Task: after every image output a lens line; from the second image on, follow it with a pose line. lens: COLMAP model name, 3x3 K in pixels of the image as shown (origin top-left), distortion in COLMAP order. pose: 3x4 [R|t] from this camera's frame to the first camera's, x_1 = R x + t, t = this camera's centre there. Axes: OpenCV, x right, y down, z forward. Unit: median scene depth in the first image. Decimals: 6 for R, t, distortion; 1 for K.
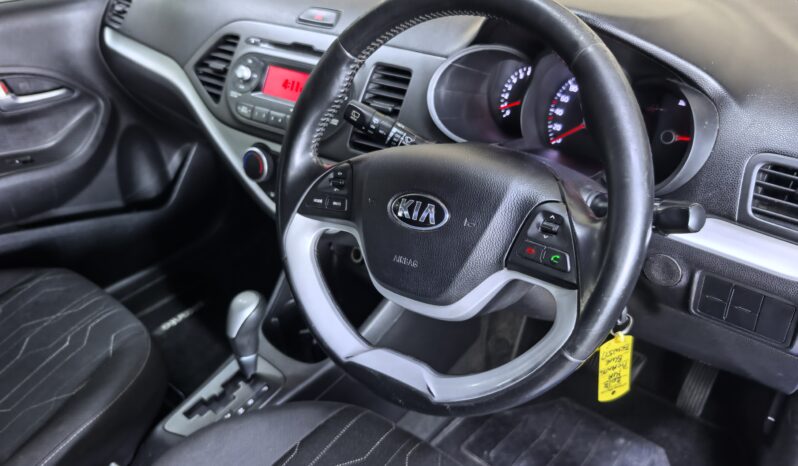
lens RADIAL K [[644.8, 0, 399.8], [0, 644.8, 254.3], [0, 0, 1]] dist [-0.009221, -0.013870]
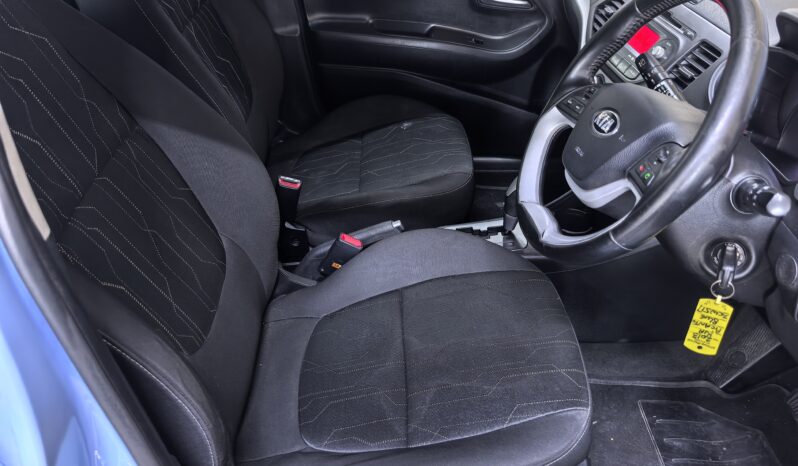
lens RADIAL K [[644.8, 0, 399.8], [0, 644.8, 254.3], [0, 0, 1]] dist [-0.009221, -0.013870]
pose [[0.665402, 0.490337, -0.562859, 0.497806], [-0.466536, 0.861777, 0.199210, 0.082068], [0.582739, 0.130039, 0.802188, -0.258489]]
